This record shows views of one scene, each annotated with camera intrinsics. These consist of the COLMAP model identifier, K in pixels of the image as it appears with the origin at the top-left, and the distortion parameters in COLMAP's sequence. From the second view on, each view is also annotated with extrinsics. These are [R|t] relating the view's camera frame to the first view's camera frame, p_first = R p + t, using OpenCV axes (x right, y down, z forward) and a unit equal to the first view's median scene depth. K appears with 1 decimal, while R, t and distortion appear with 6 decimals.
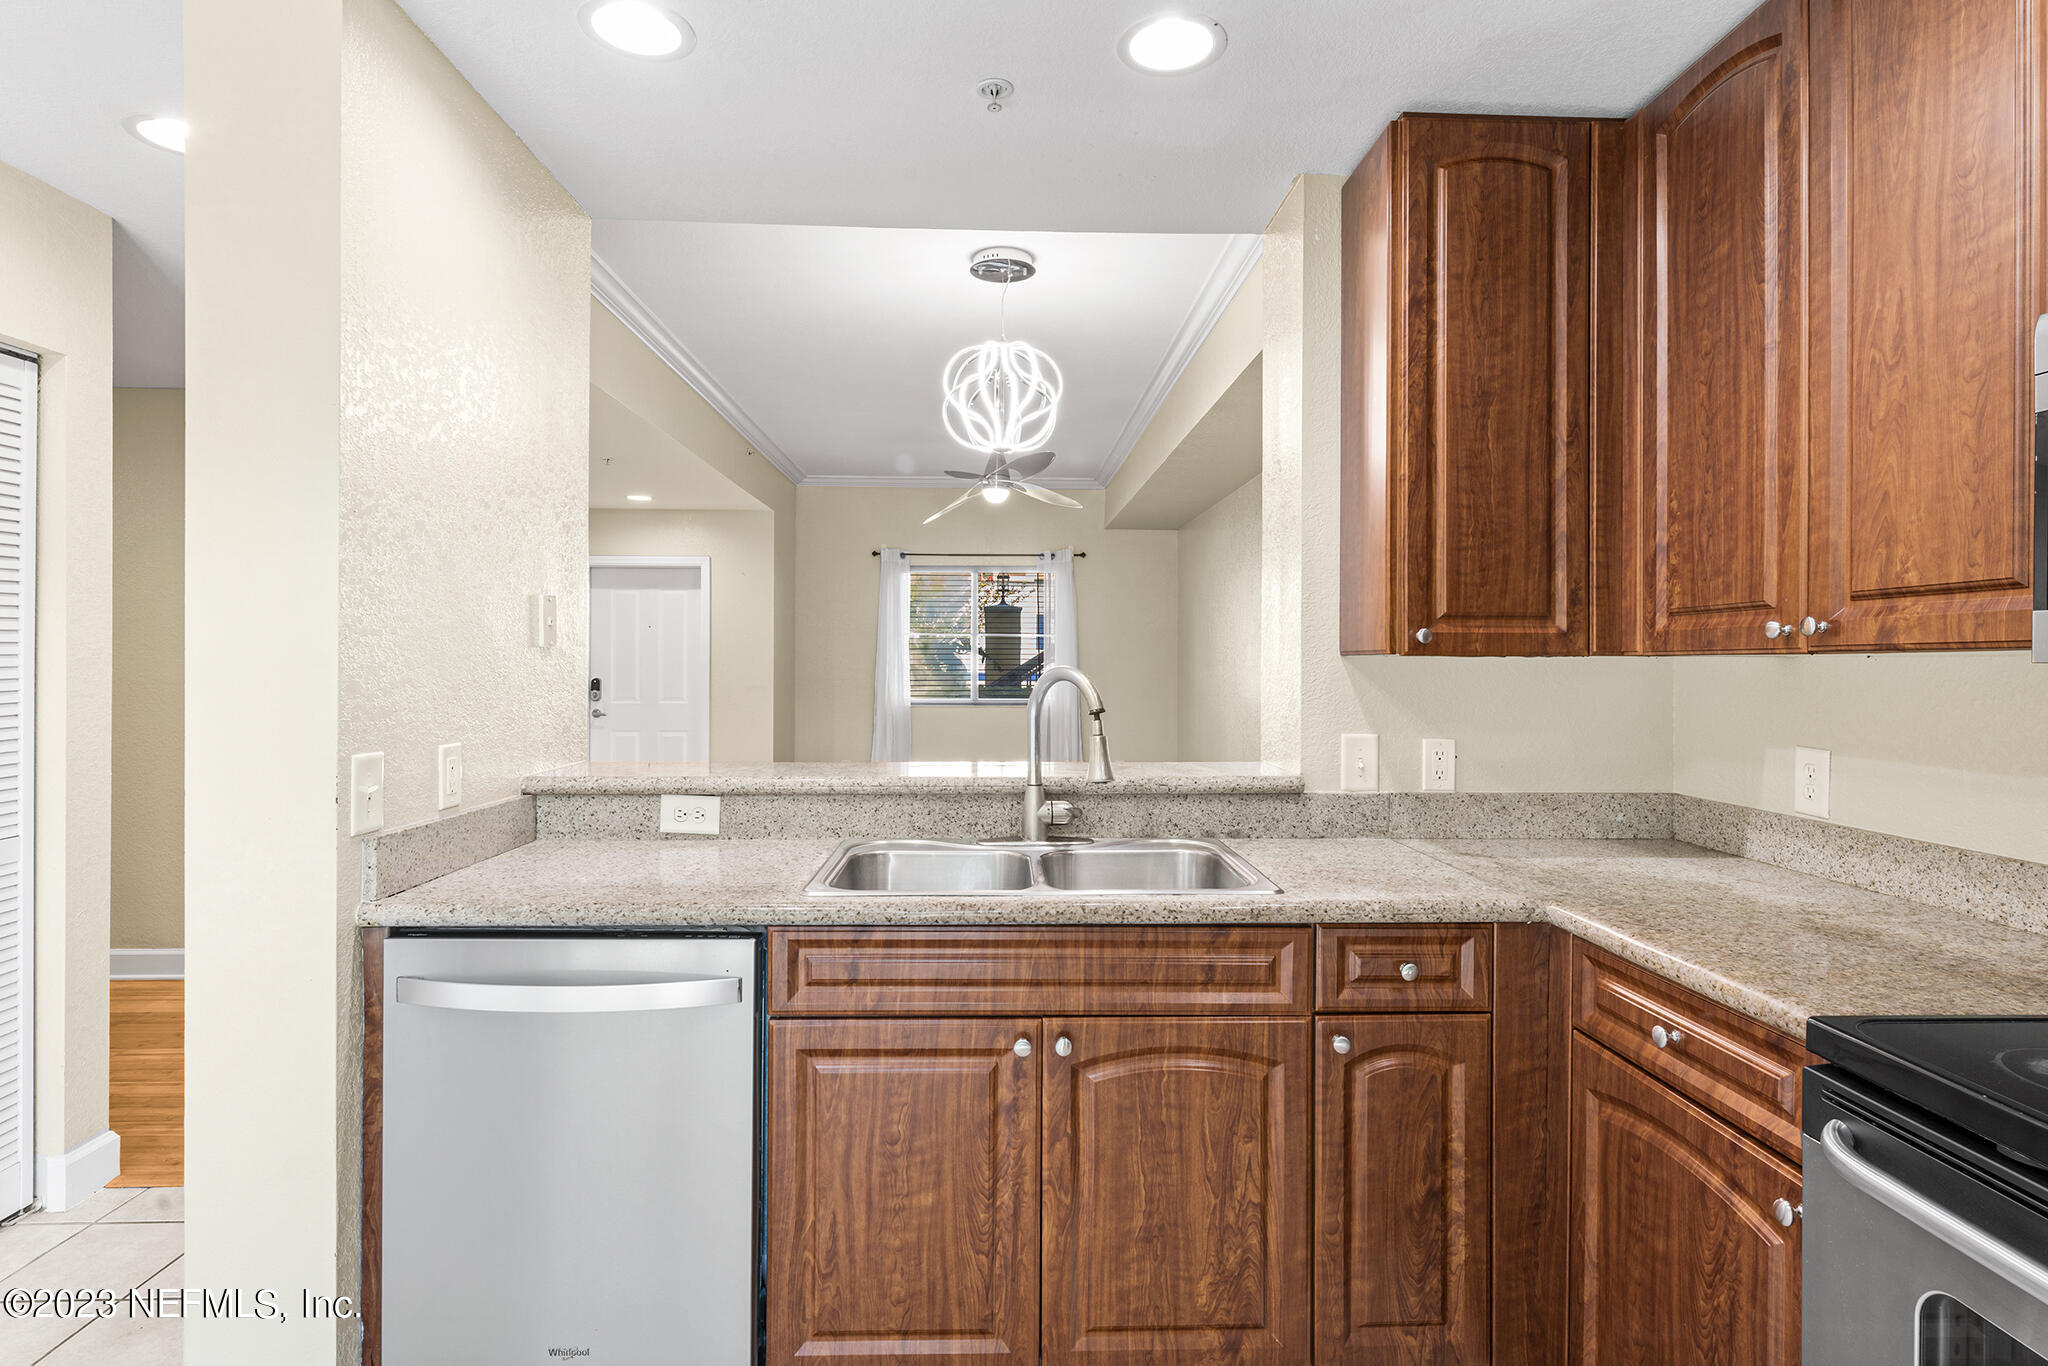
lens RADIAL K [[1062.4, 0, 1025.4], [0, 1062.4, 658.5], [0, 0, 1]] dist [-0.007892, 0.003071]
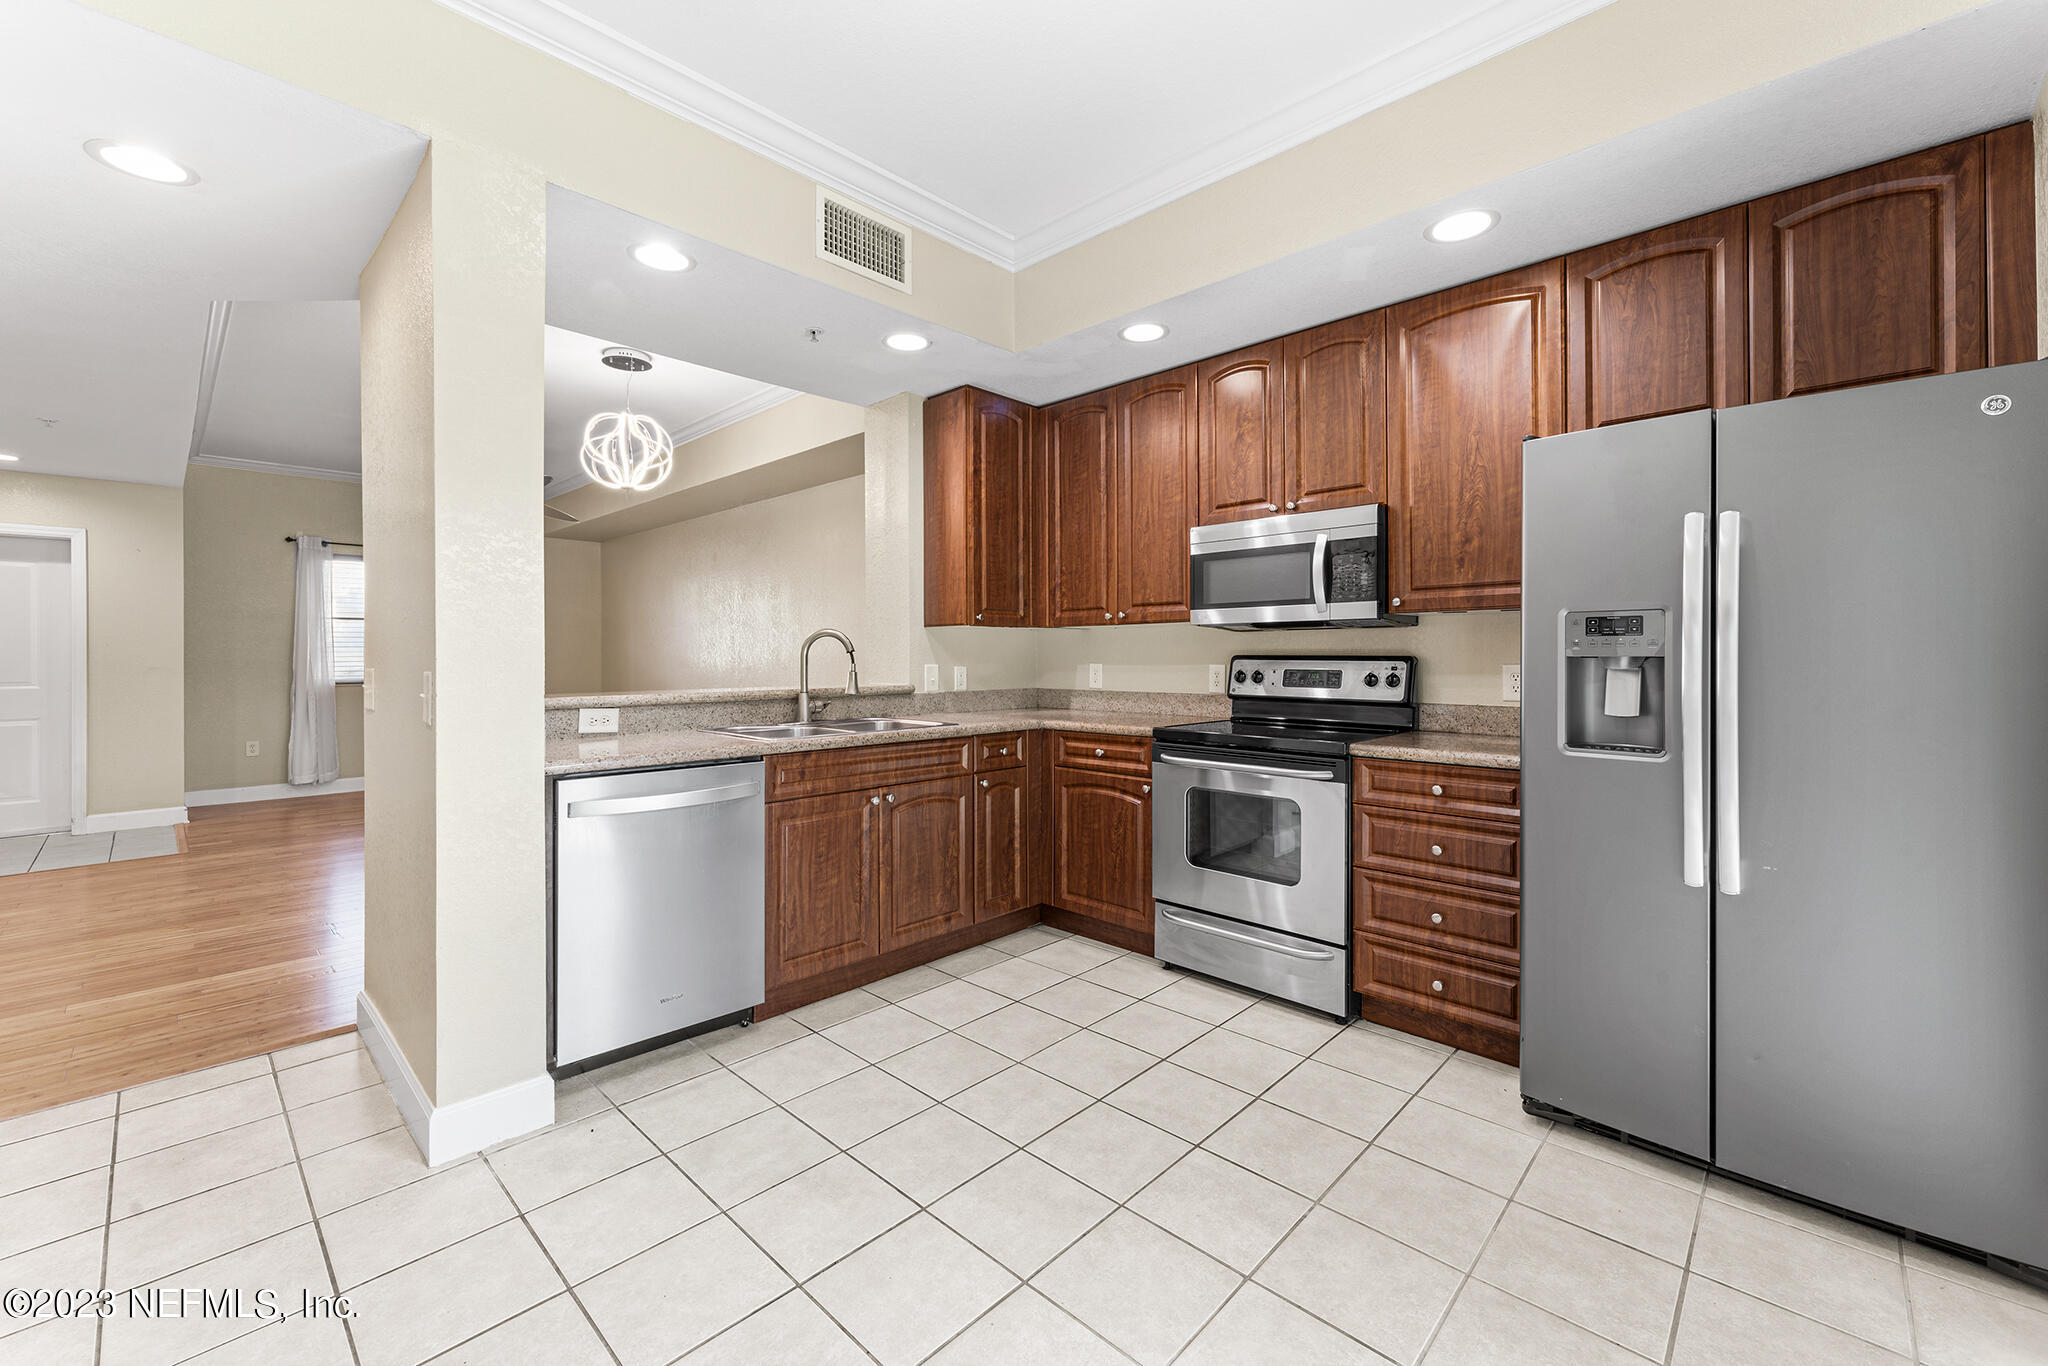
lens RADIAL K [[829.6, 0, 1032.8], [0, 829.6, 650.5], [0, 0, 1]] dist [0.004031, -0.000756]
pose [[0.714937, -0.002428, 0.699184, -0.927456], [0.003860, 0.999992, -0.000474, 0.060060], [-0.699178, 0.003037, 0.714941, -0.422073]]
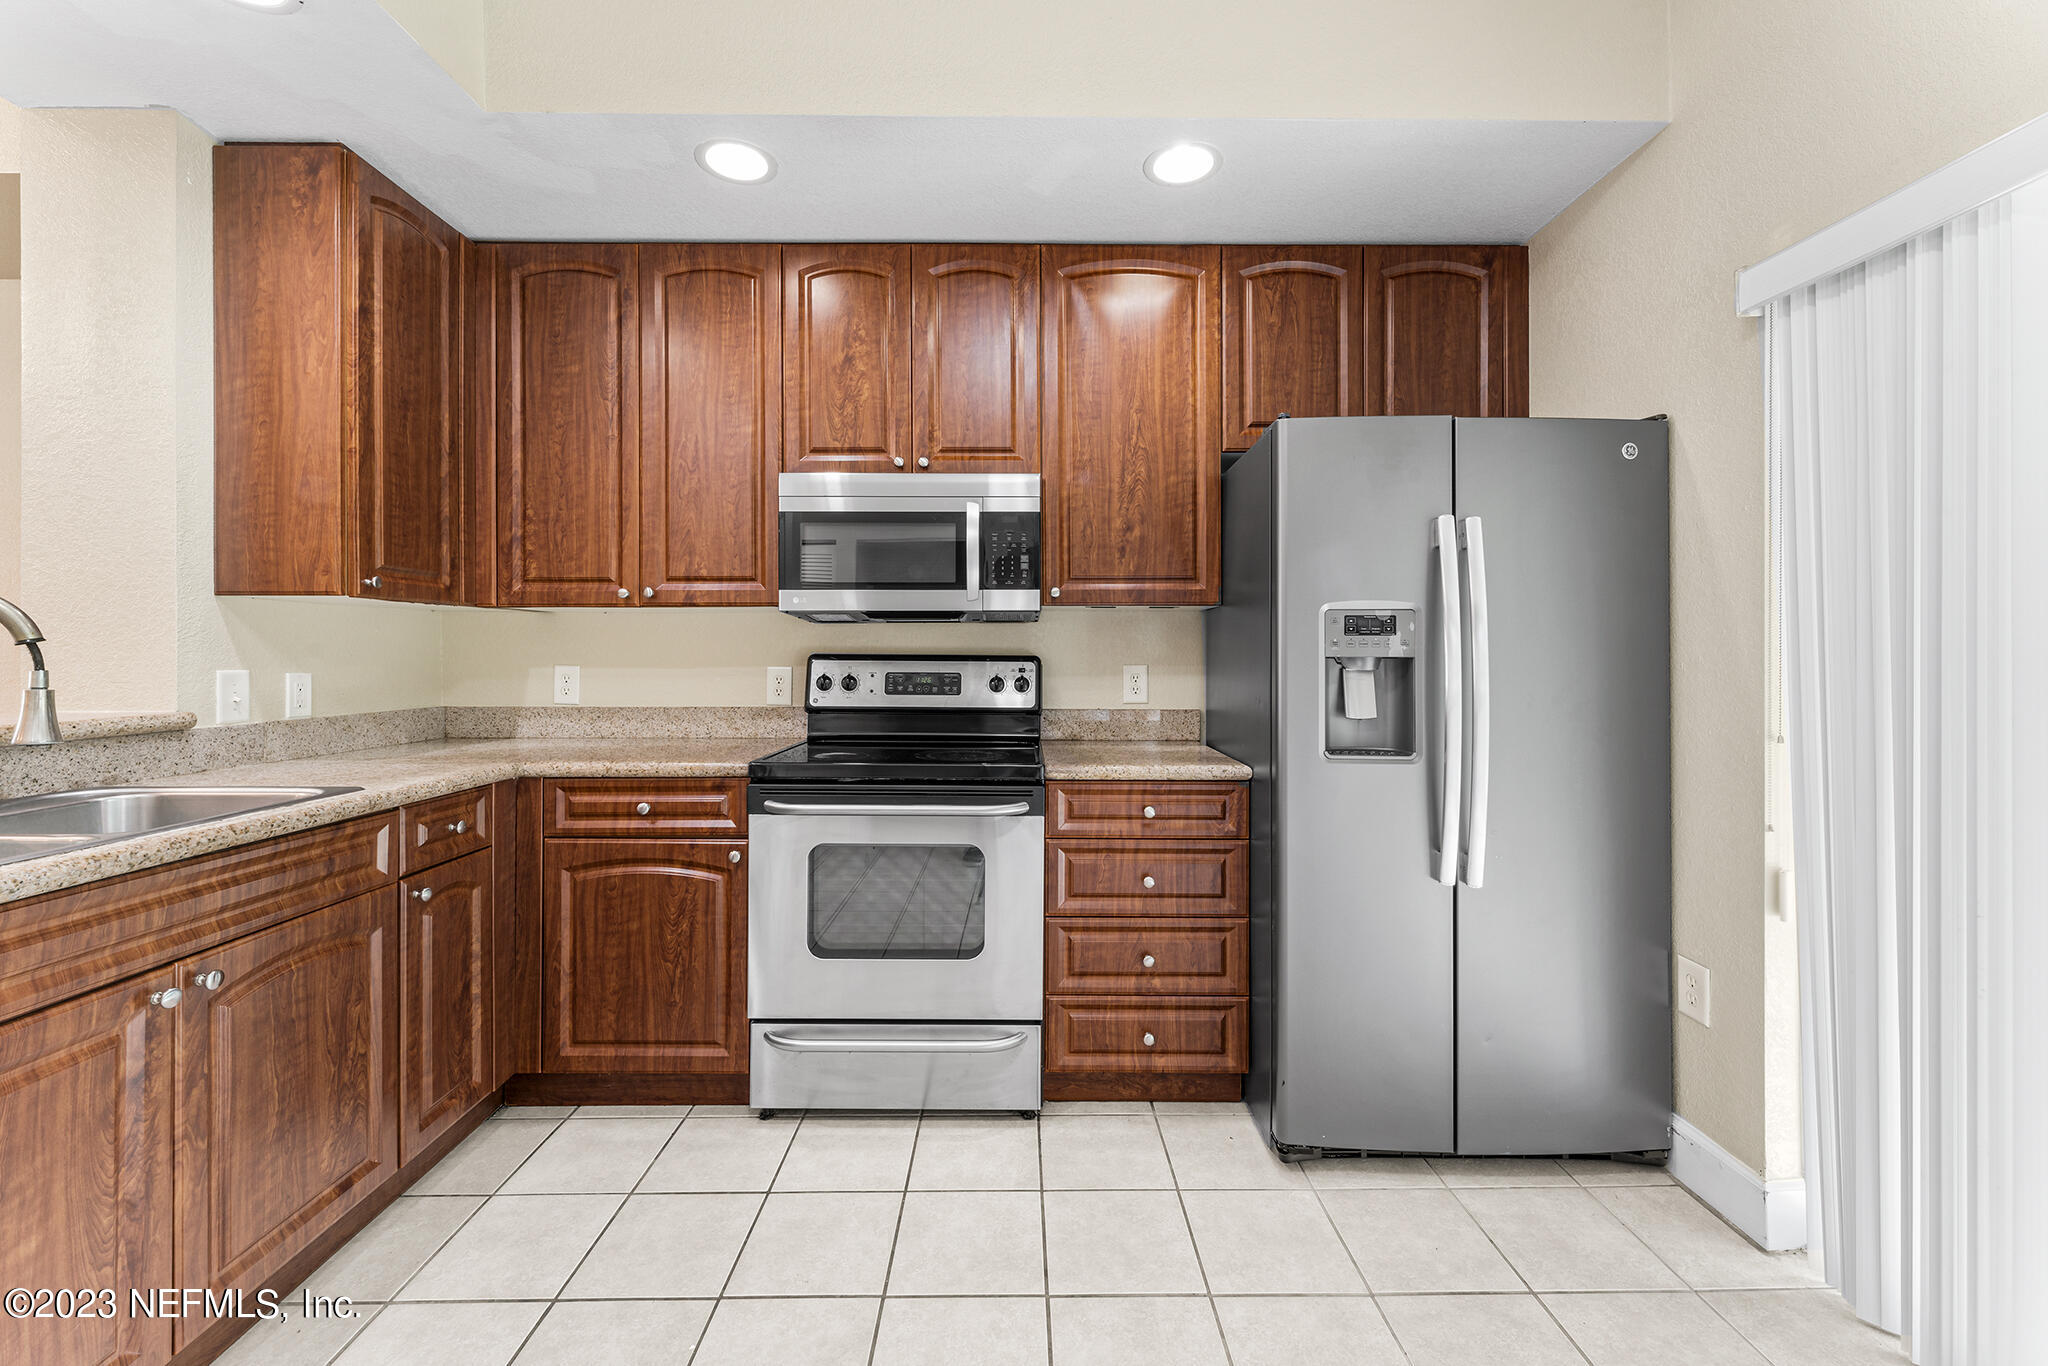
lens RADIAL K [[829.6, 0, 1025.5], [0, 829.6, 653.5], [0, 0, 1]] dist [0.004031, -0.000756]
pose [[0.026695, -0.003722, 0.999637, -0.672609], [-0.004678, 0.999982, 0.003849, 0.063648], [-0.999633, -0.004779, 0.026677, 0.242576]]
